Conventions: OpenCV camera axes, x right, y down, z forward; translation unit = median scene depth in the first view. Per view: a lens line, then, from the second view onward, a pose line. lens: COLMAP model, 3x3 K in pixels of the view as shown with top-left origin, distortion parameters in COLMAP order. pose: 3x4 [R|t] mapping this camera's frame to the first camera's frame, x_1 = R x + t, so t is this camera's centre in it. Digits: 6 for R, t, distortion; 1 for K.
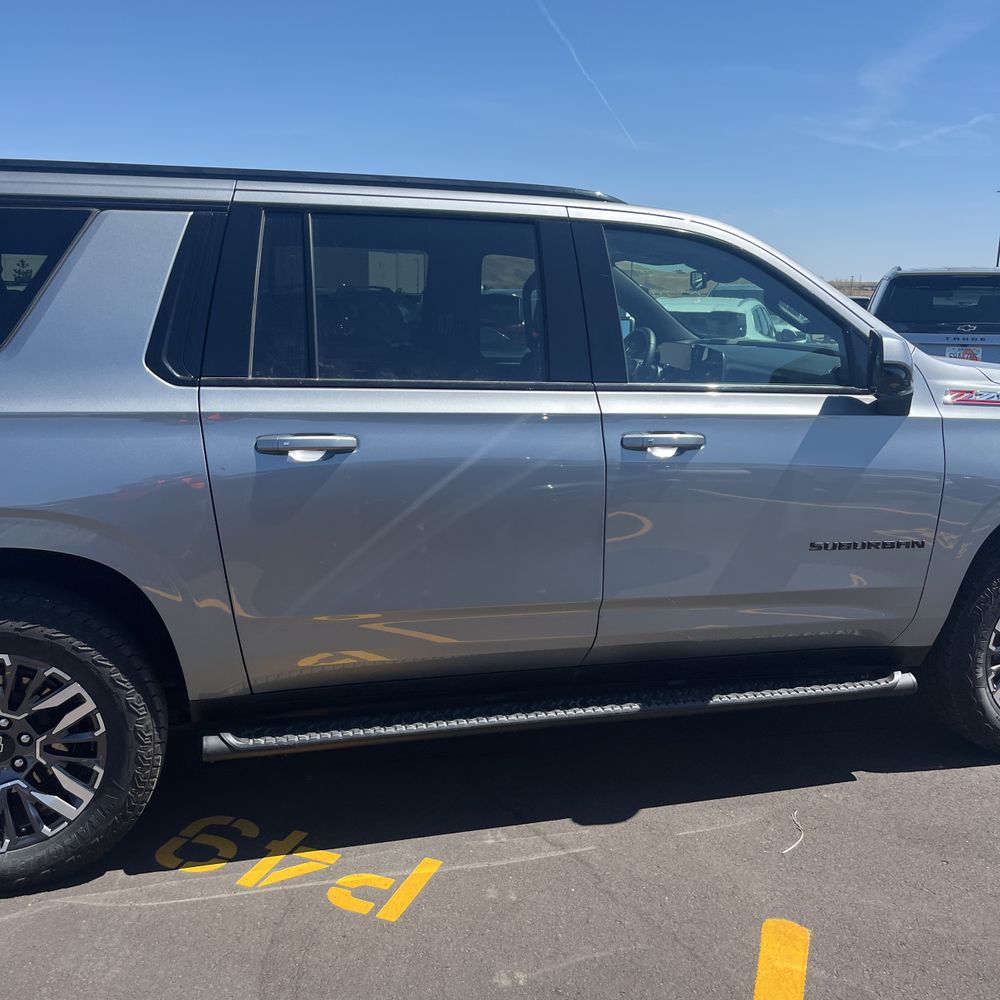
lens RADIAL K [[1009.1, 0, 481.4], [0, 1009.1, 504.9], [0, 0, 1]] dist [0.024782, 0.000000]
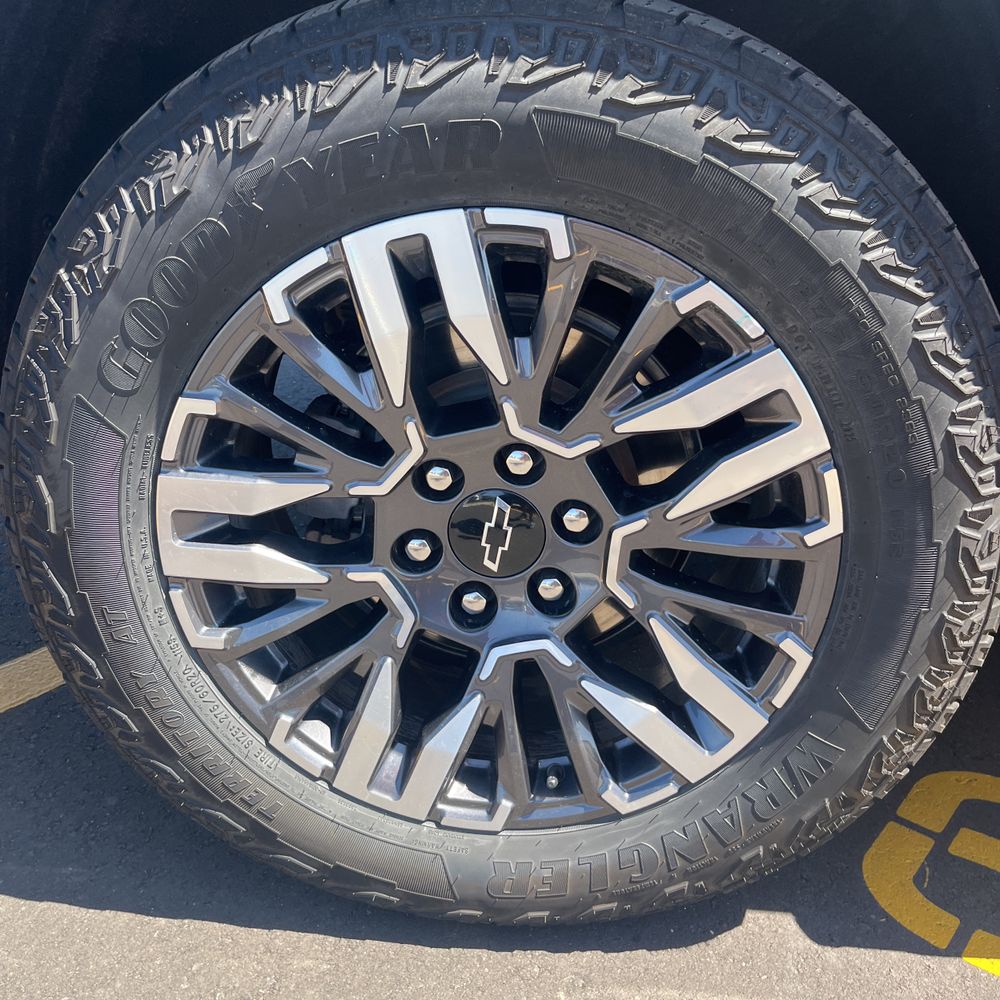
lens RADIAL K [[1009.1, 0, 510.4], [0, 1009.1, 510.0], [0, 0, 1]] dist [0.024782, 0.000000]
pose [[0.940450, 0.133258, -0.312723, -0.370940], [-0.063733, 0.972766, 0.222854, 0.158708], [0.333904, -0.189652, 0.923331, 0.704122]]
